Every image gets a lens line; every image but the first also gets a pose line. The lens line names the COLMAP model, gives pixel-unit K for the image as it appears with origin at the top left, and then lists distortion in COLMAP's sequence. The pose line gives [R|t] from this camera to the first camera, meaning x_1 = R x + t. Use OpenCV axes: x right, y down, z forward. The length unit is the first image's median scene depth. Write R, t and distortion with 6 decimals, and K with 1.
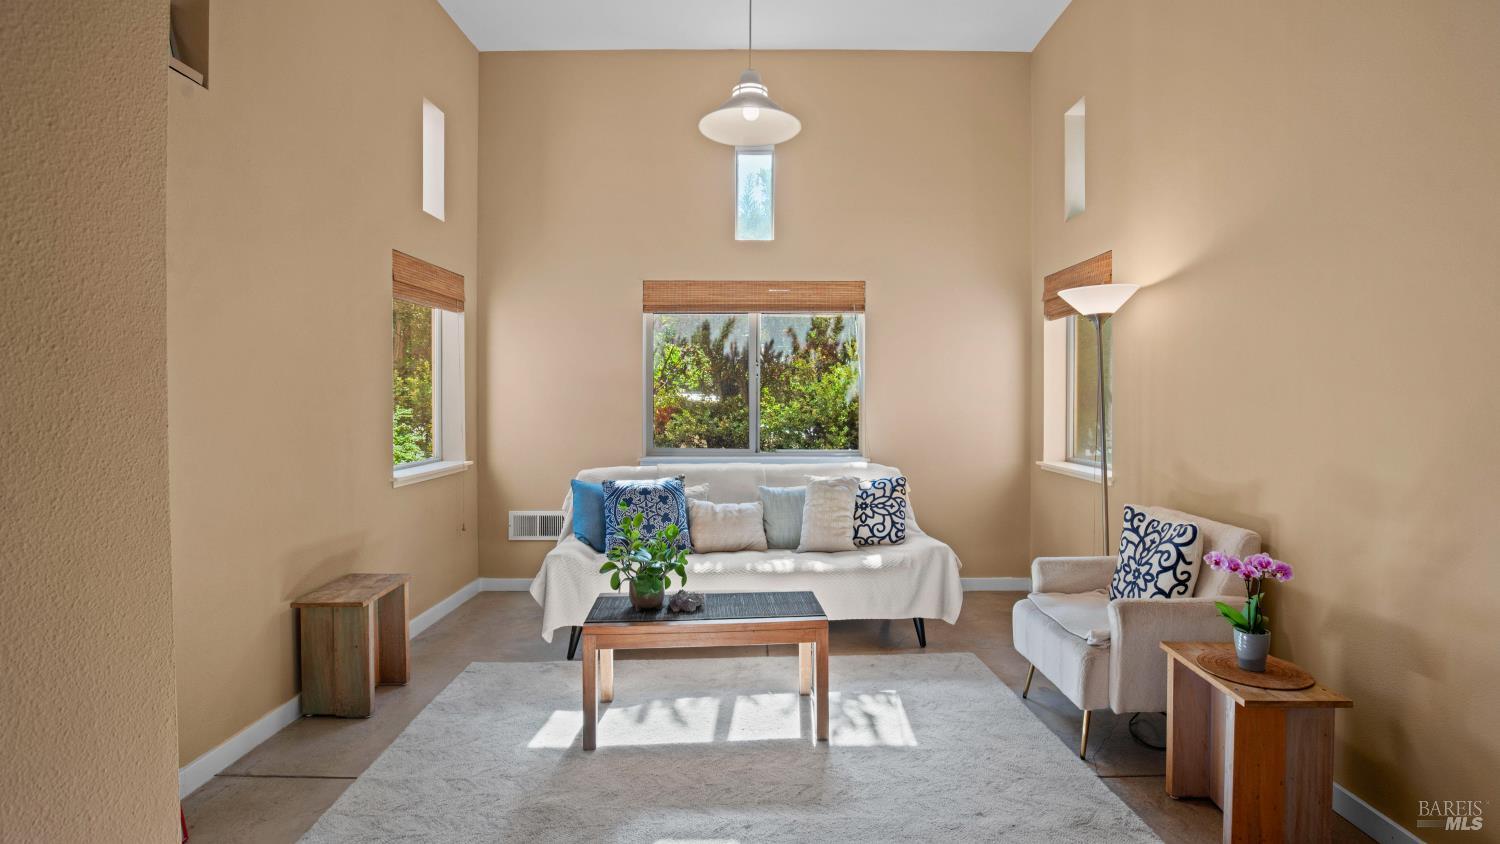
lens RADIAL K [[700.4, 0, 771.2], [0, 700.4, 416.8], [0, 0, 1]] dist [-0.032356, 0.003932]
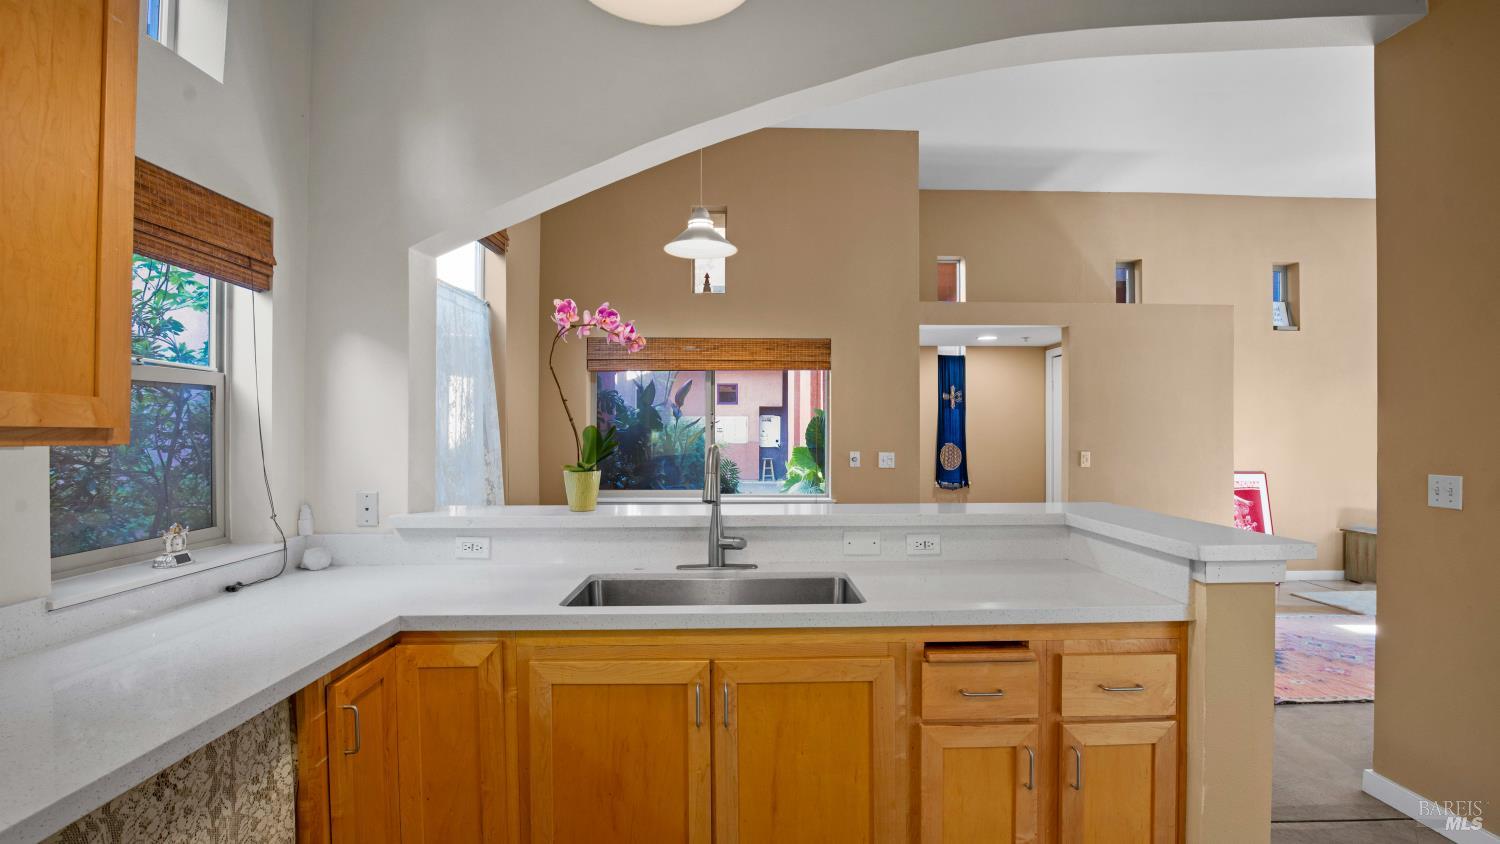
lens RADIAL K [[700.4, 0, 747.7], [0, 700.4, 423.4], [0, 0, 1]] dist [-0.032356, 0.003932]
pose [[-0.003484, -0.012483, -0.999916, 1.178783], [-0.023284, 0.999652, -0.012399, -0.014465], [0.999723, 0.023239, -0.003774, -0.739514]]
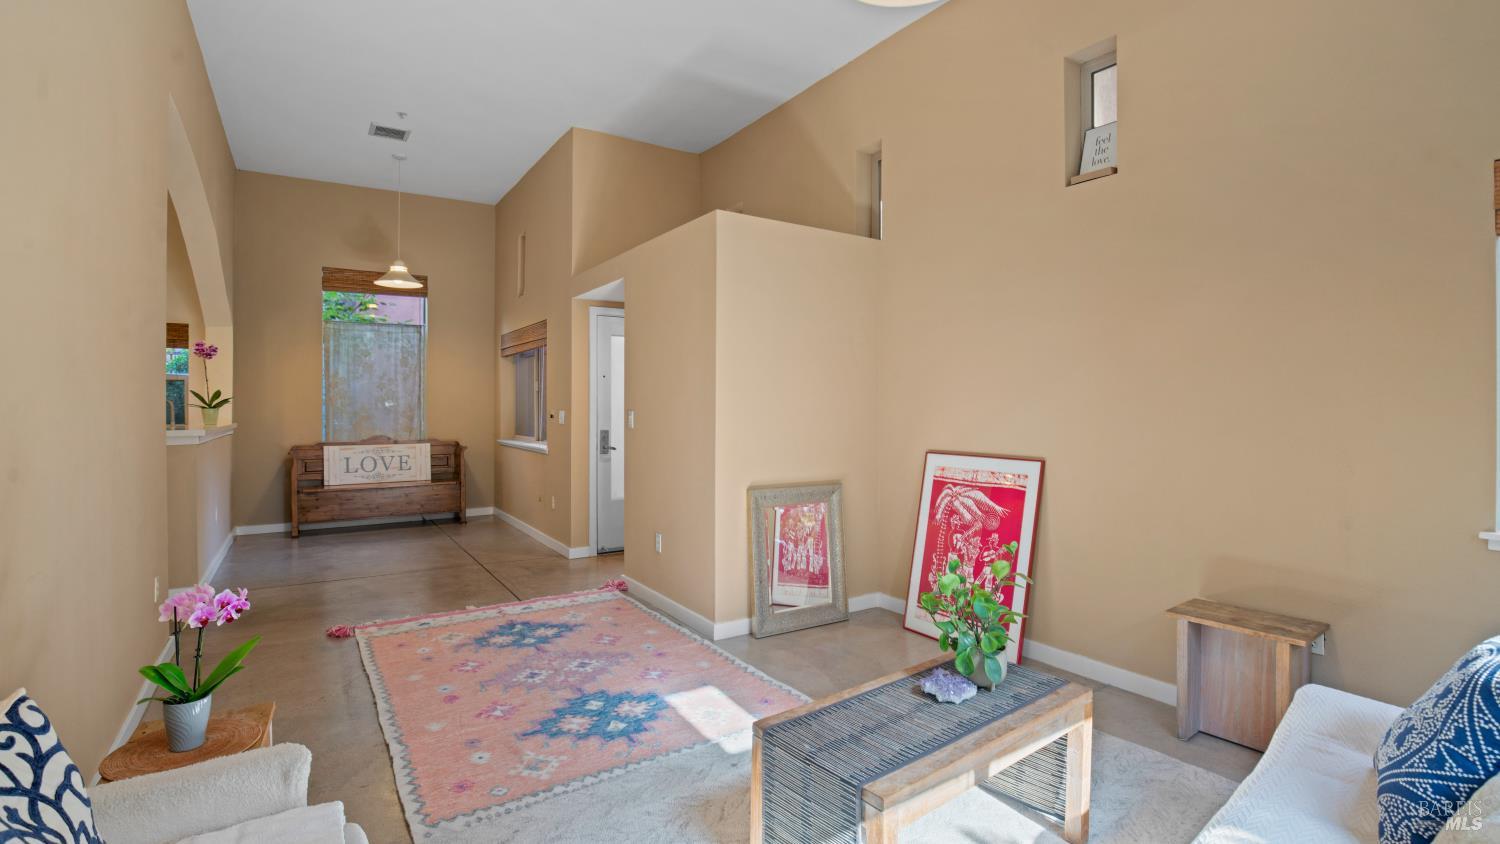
lens RADIAL K [[700.4, 0, 745.2], [0, 700.4, 396.1], [0, 0, 1]] dist [-0.032356, 0.003932]
pose [[-0.854064, -0.004226, -0.520150, 0.294773], [-0.011444, 0.999878, 0.010667, -0.034667], [0.520042, 0.015063, -0.854008, 1.110092]]
